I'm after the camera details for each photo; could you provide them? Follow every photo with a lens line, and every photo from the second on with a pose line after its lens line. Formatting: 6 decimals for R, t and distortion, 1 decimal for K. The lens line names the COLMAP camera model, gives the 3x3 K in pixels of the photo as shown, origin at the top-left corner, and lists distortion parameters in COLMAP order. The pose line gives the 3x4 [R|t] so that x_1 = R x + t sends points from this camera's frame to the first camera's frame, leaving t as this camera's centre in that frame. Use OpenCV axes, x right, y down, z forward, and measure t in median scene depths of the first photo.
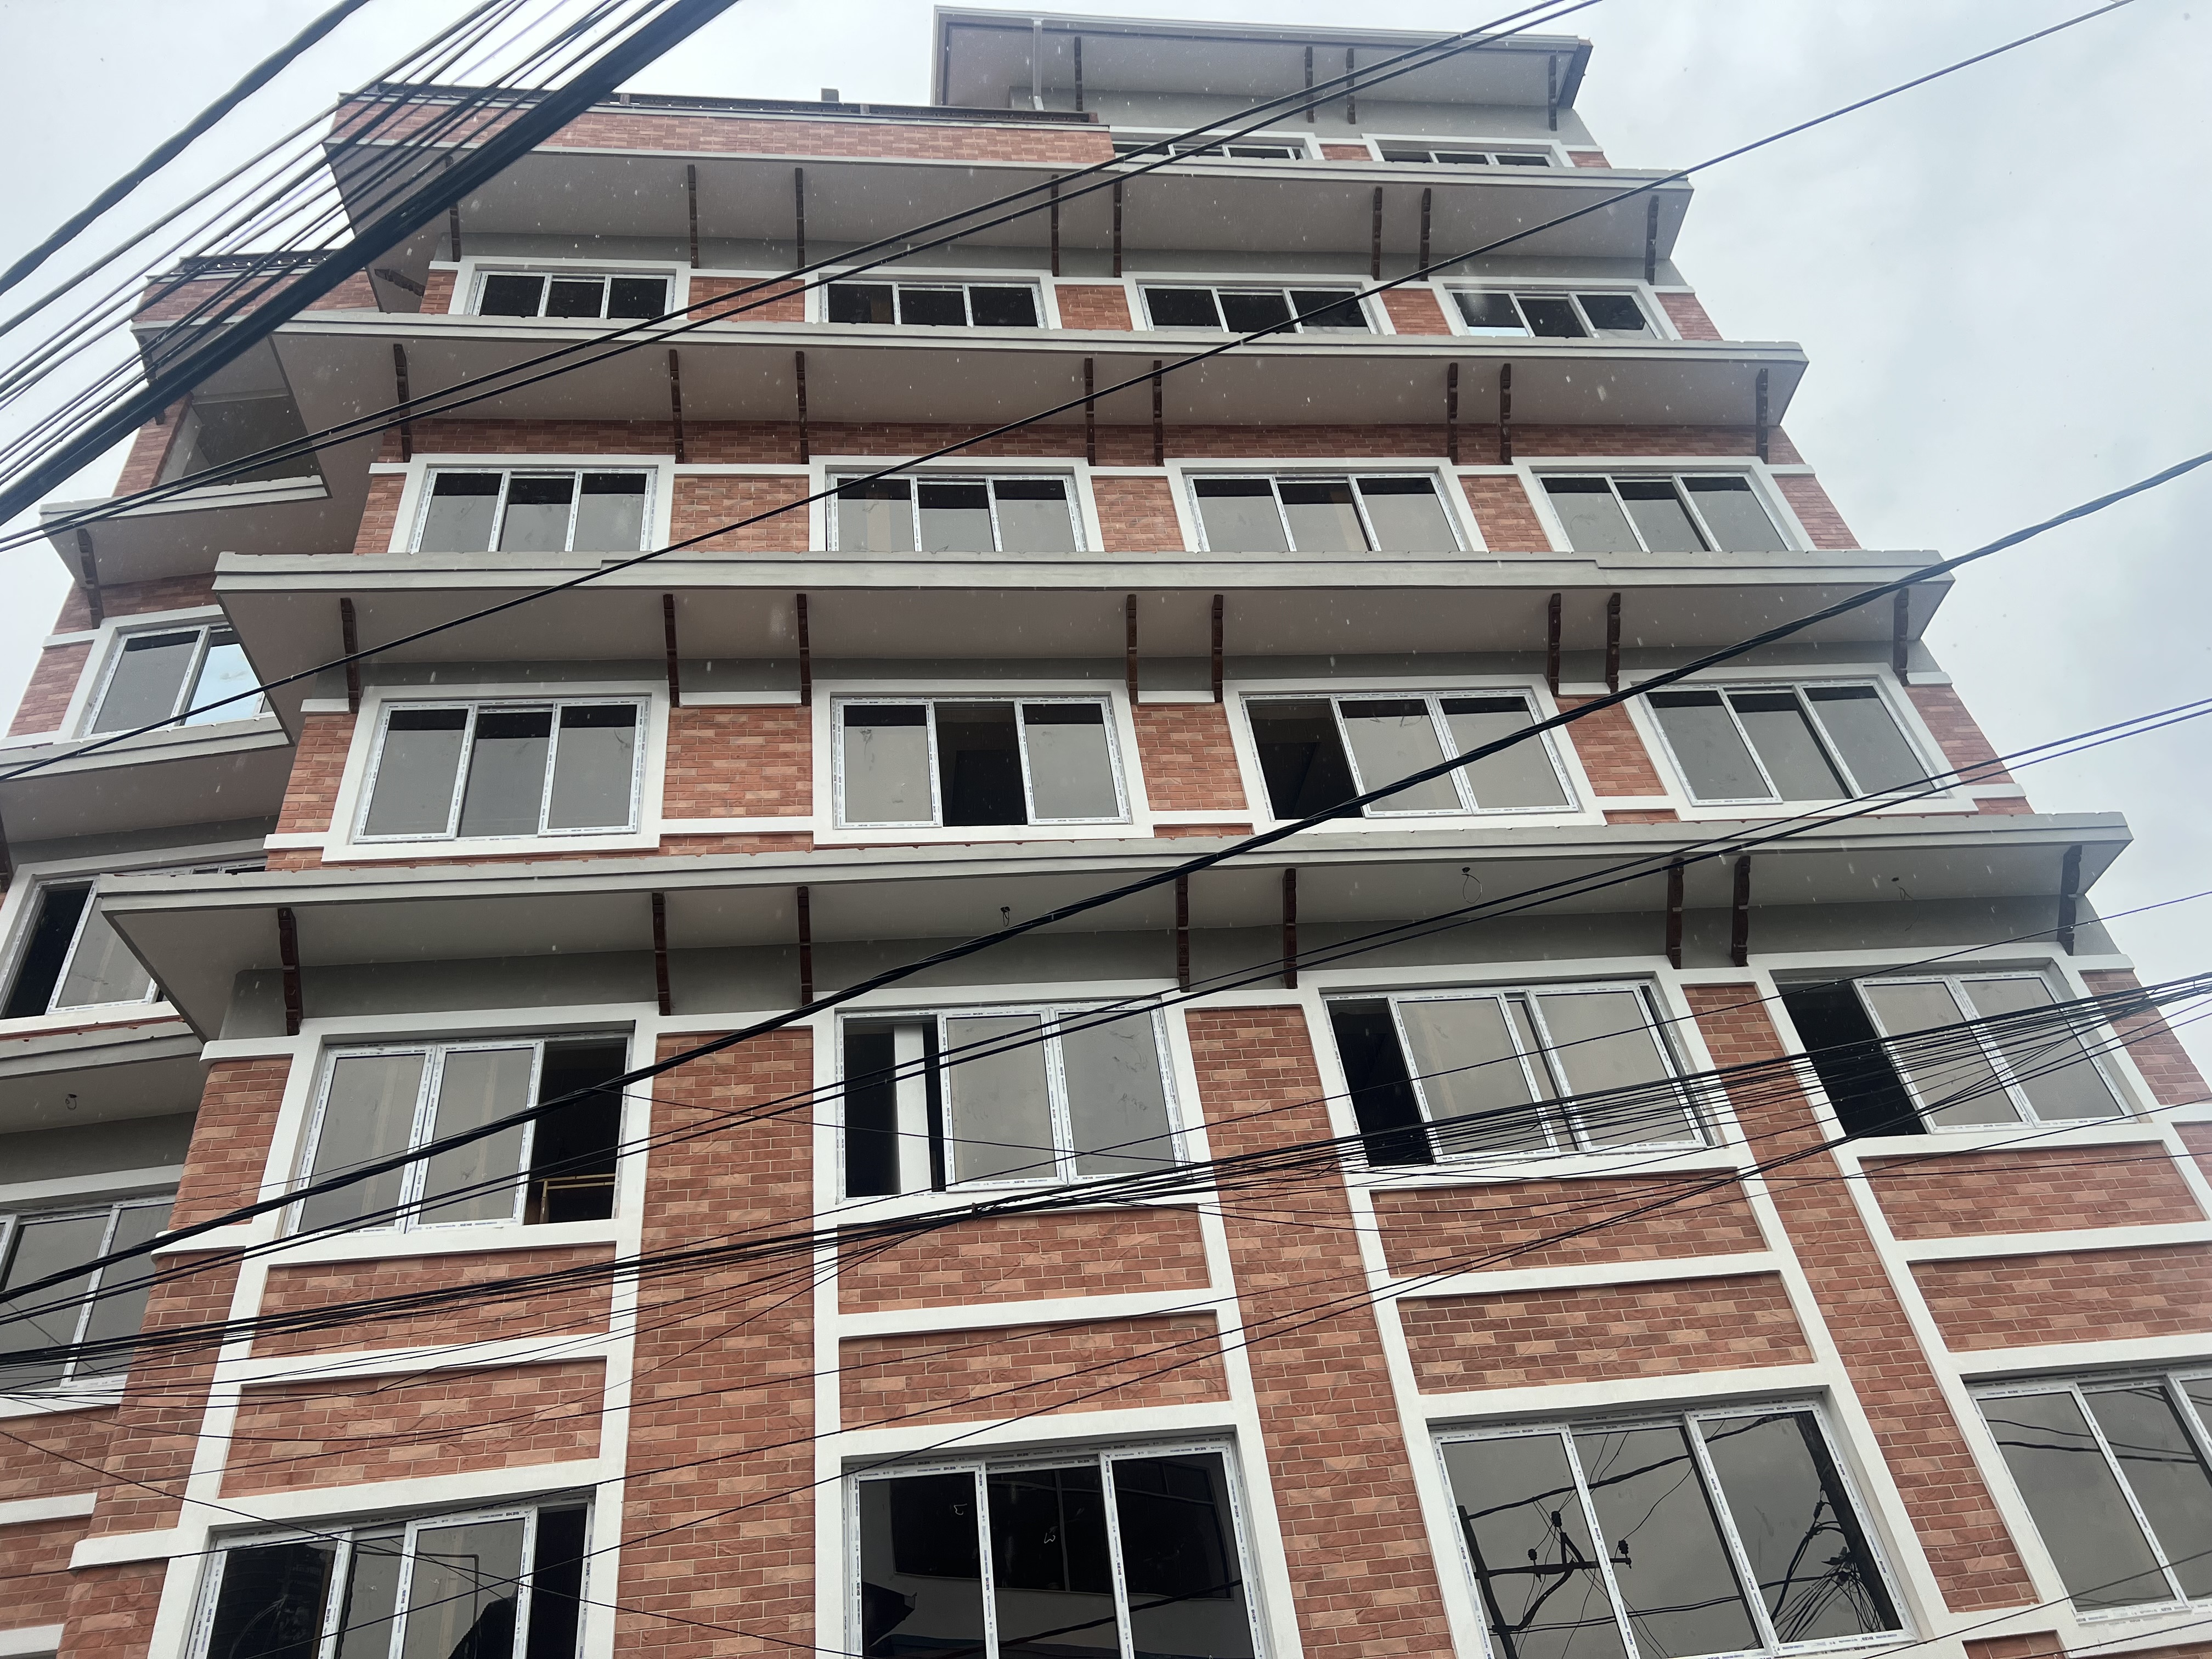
lens RADIAL K [[1692.7, 0, 1100.5], [0, 1692.7, 819.4], [0, 0, 1]] dist [0.070544, -0.076571]
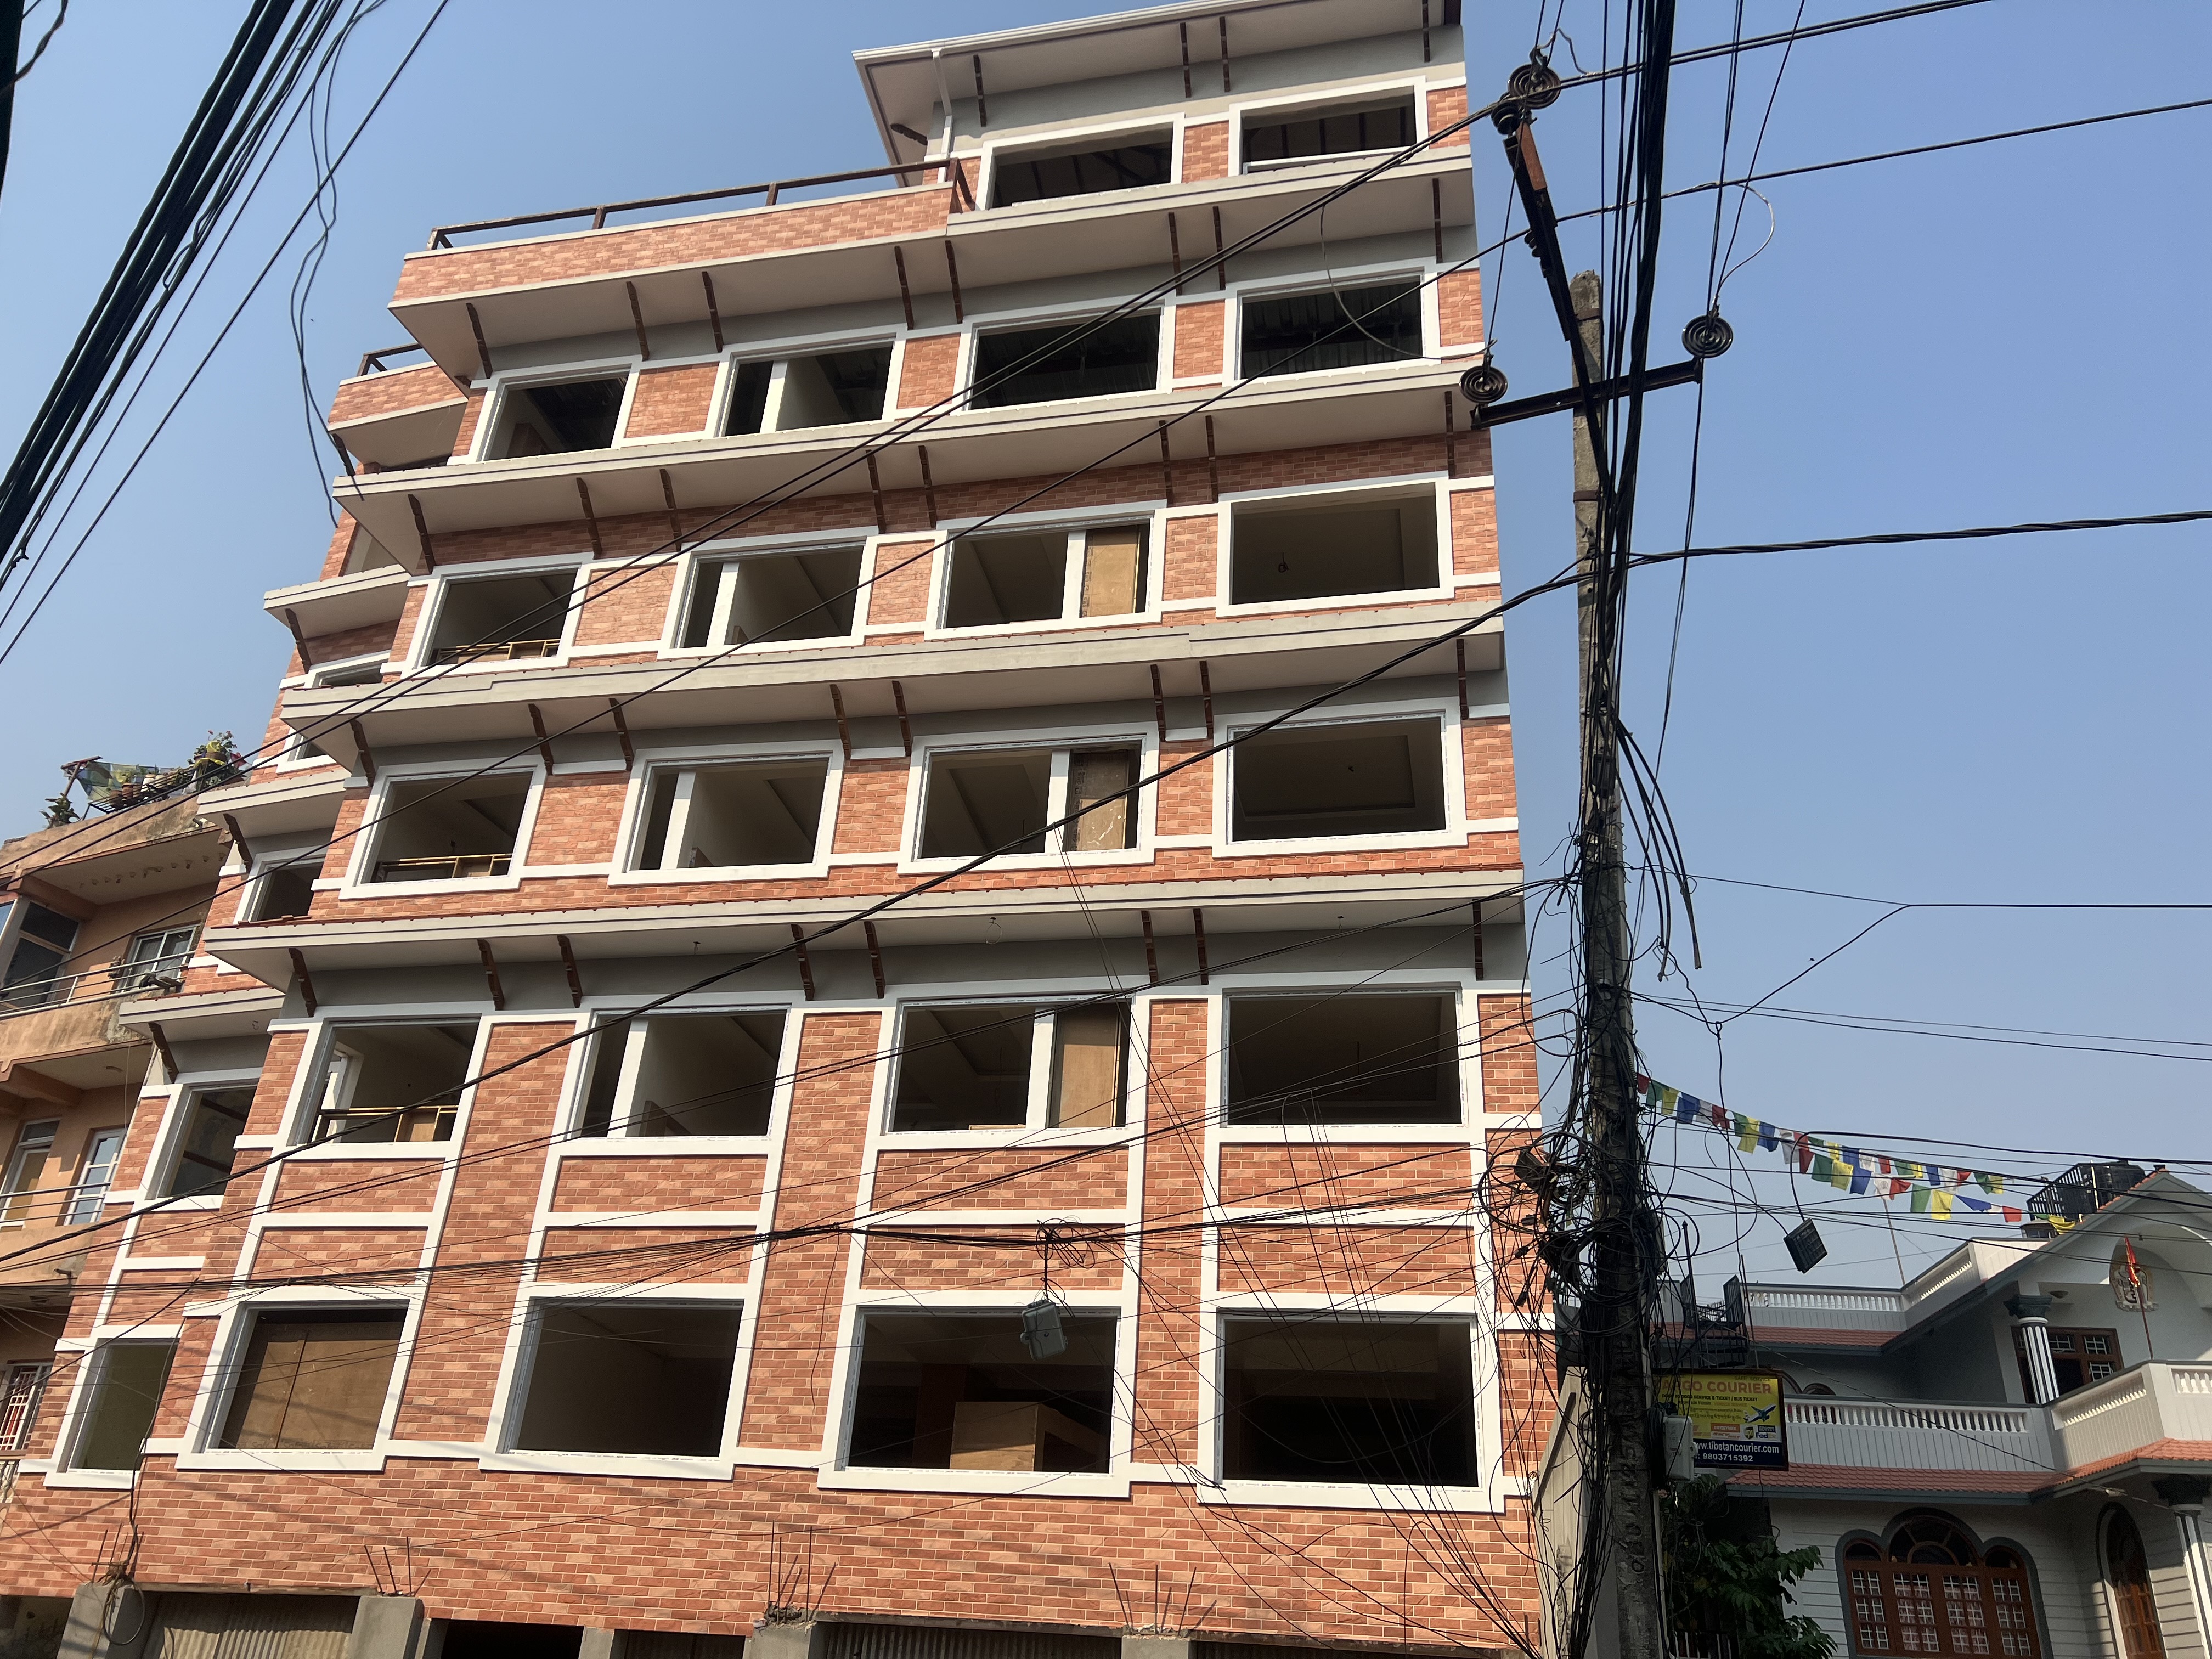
lens RADIAL K [[1652.4, 0, 1083.7], [0, 1652.4, 834.4], [0, 0, 1]] dist [0.061896, -0.063754]
pose [[0.937817, 0.016270, -0.346749, 0.893687], [0.071183, 0.968660, 0.237971, -0.422577], [0.339754, -0.247856, 0.907268, -0.234514]]
